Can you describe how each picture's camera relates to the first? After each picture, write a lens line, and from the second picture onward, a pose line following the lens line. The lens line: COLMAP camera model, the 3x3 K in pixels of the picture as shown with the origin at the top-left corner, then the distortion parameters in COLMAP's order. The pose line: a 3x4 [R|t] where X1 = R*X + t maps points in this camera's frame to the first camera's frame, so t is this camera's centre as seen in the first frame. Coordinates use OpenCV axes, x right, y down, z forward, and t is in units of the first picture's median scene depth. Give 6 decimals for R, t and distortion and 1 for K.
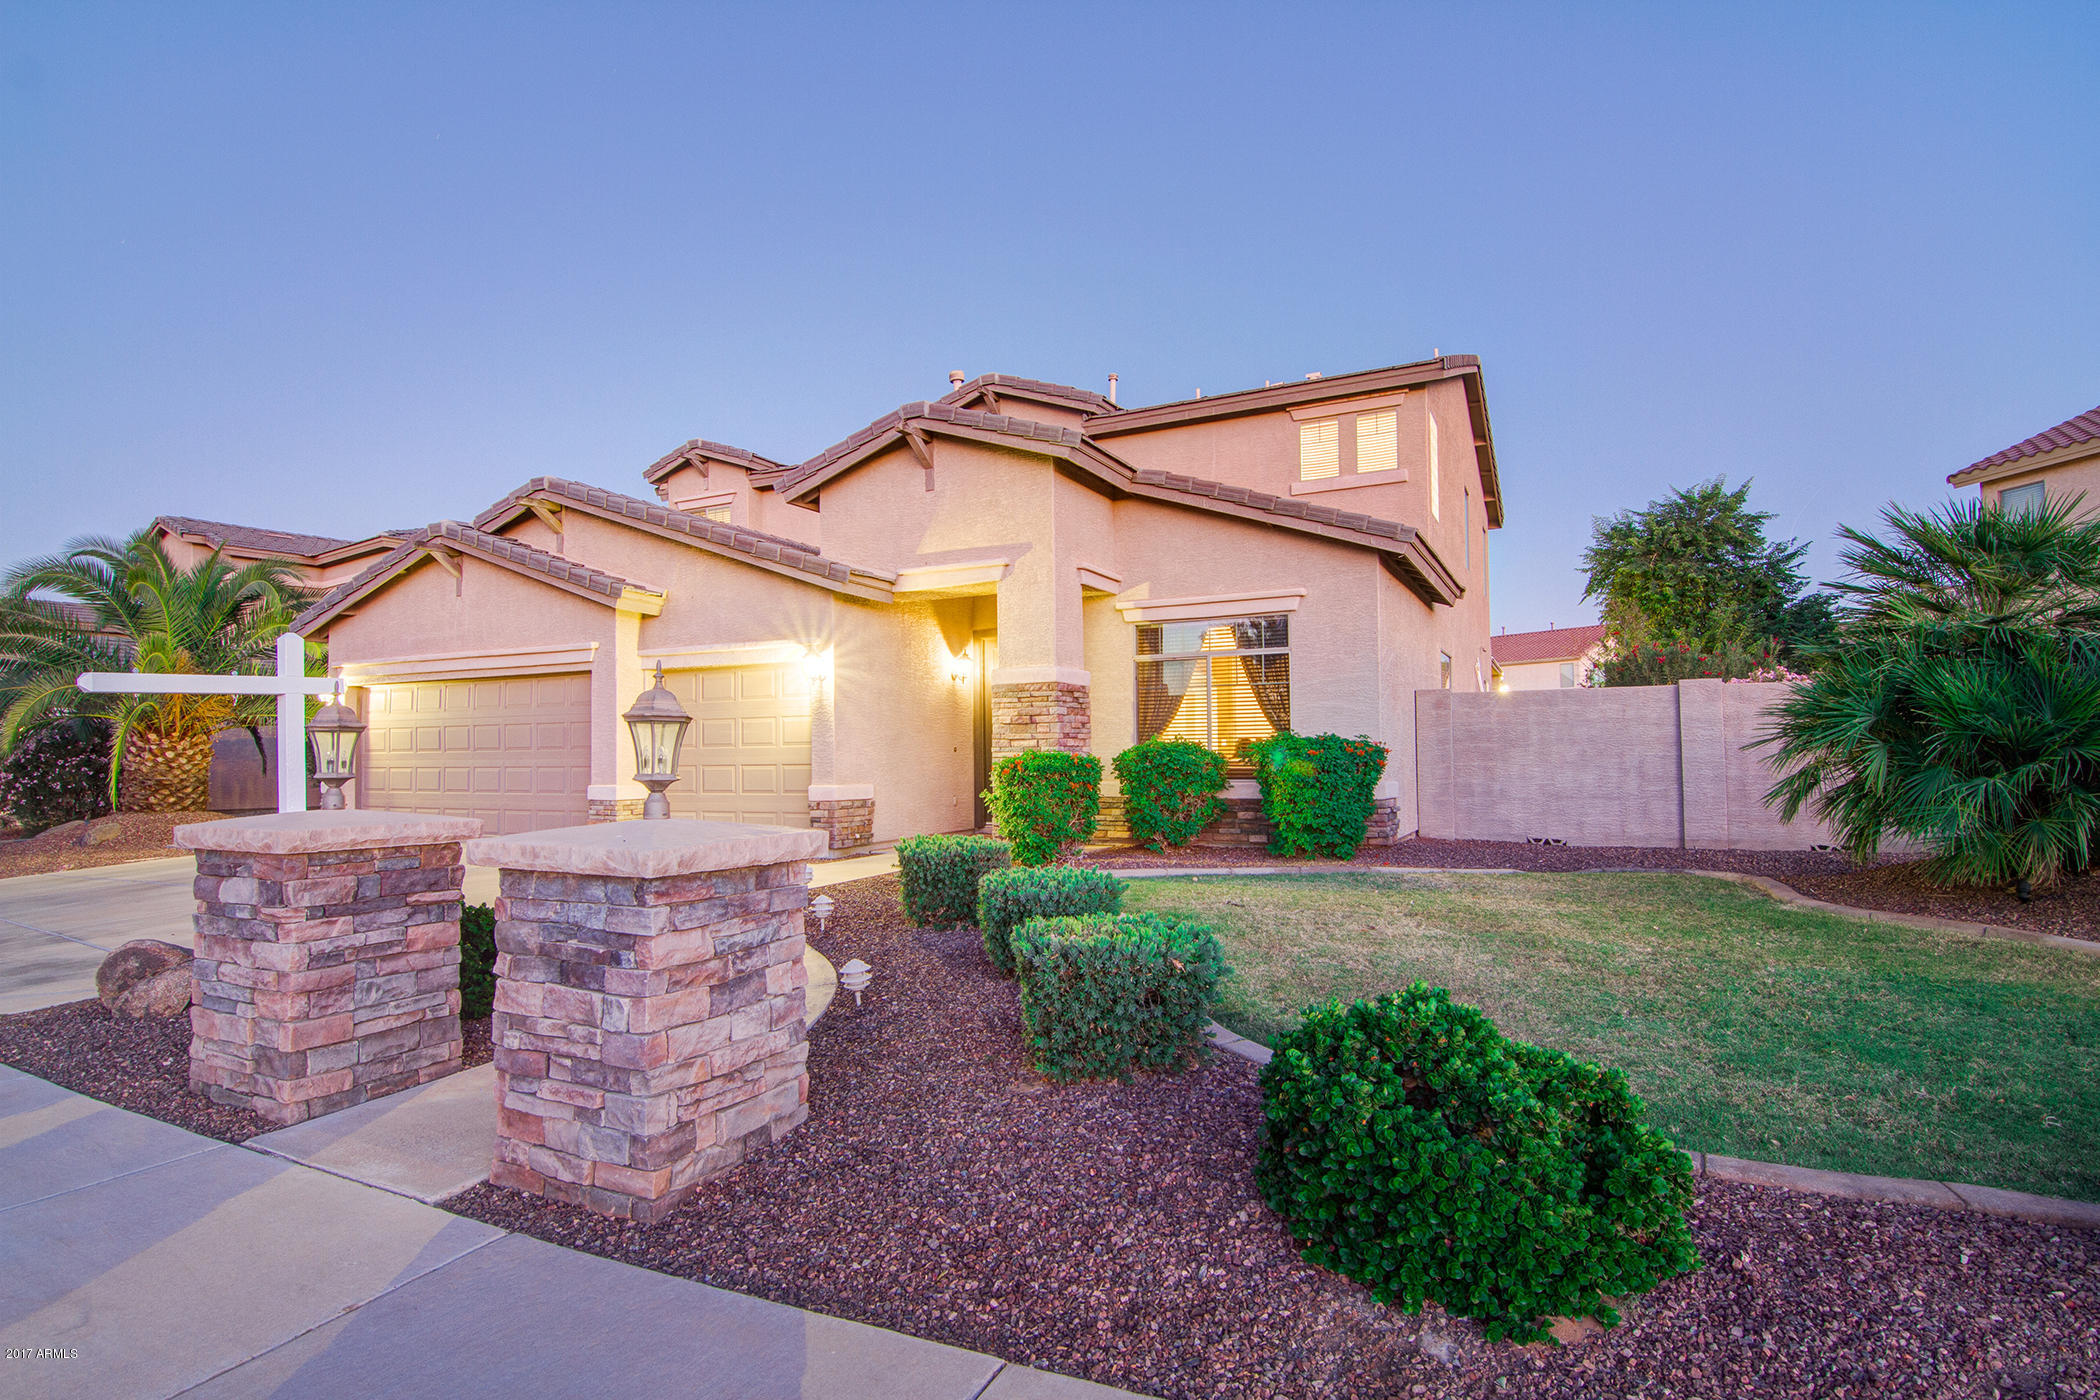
lens RADIAL K [[1081.3, 0, 1040.5], [0, 1081.3, 696.2], [0, 0, 1]] dist [-0.004009, -0.010928]
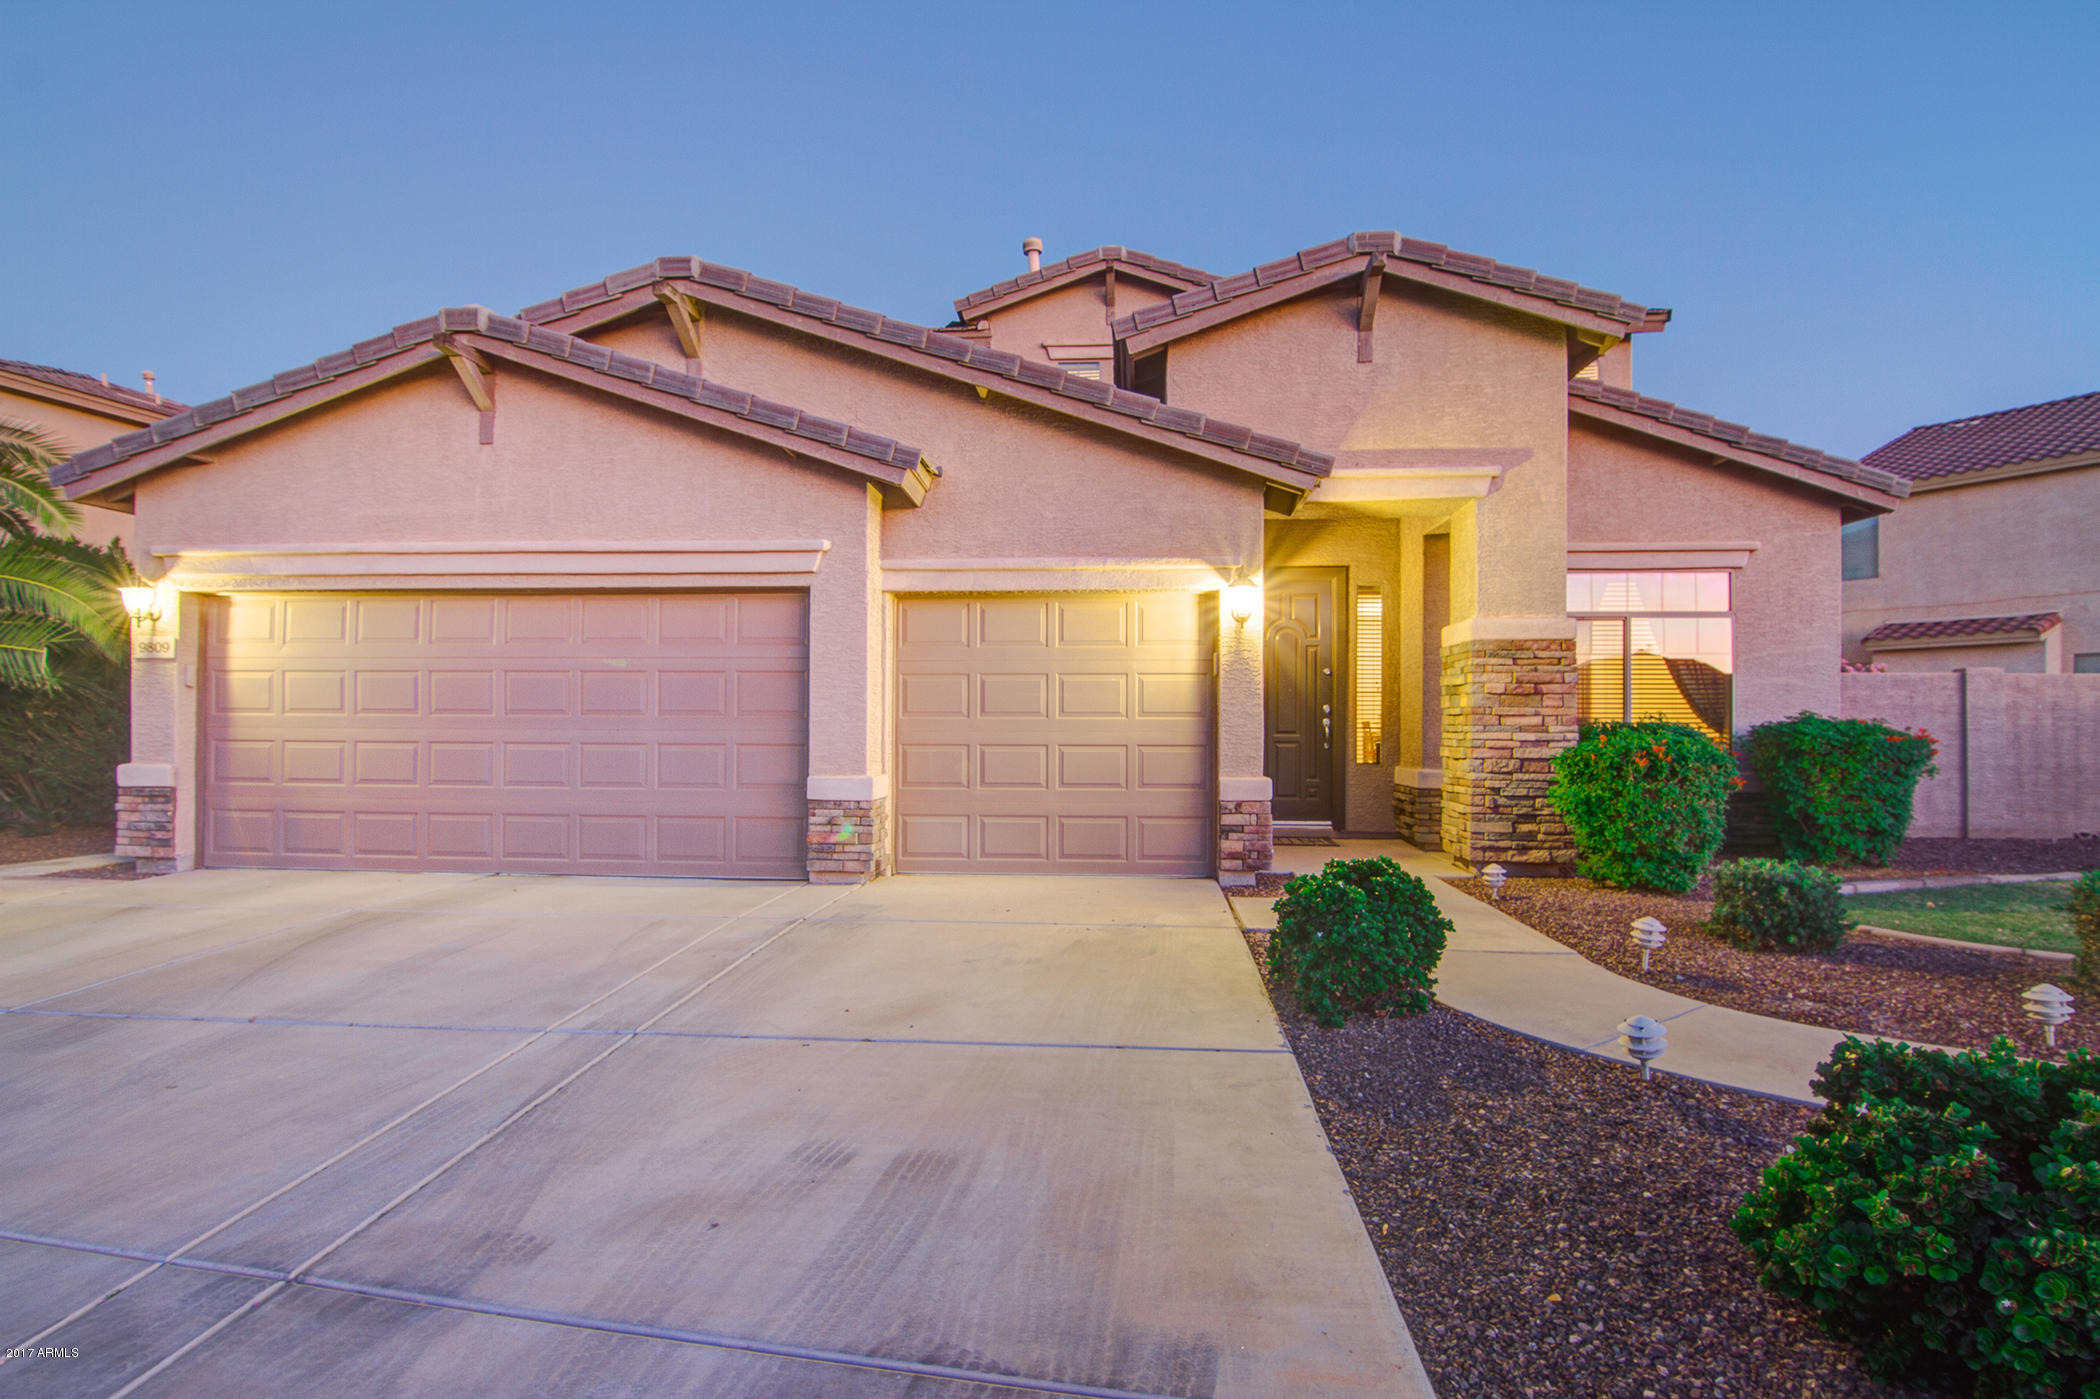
lens RADIAL K [[1081.3, 0, 1040.5], [0, 1081.3, 695.7], [0, 0, 1]] dist [-0.004009, -0.010928]
pose [[0.926389, 0.026387, 0.375642, -0.546514], [-0.035233, 0.999240, 0.016697, 0.023700], [-0.374916, -0.028703, 0.926614, 0.405477]]
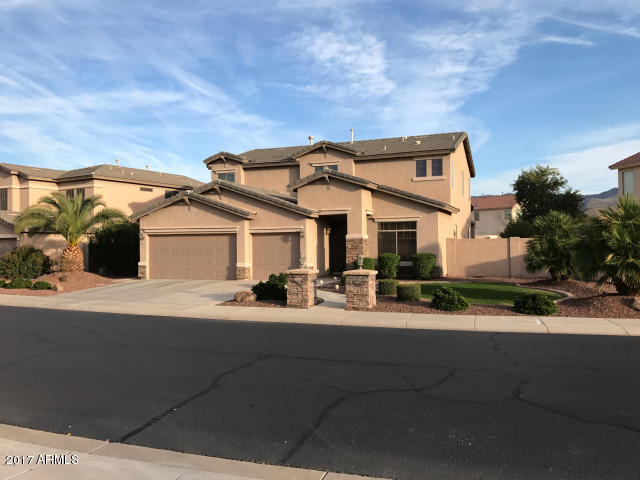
lens RADIAL K [[540.2, 0, 320.0], [0, 540.2, 240.0], [0, 0, 1]] dist [0.002947, 0.000599]
pose [[0.994104, 0.005942, 0.108264, -0.345422], [-0.010724, 0.998990, 0.043641, -0.090846], [-0.107895, -0.044544, 0.993164, -0.960427]]
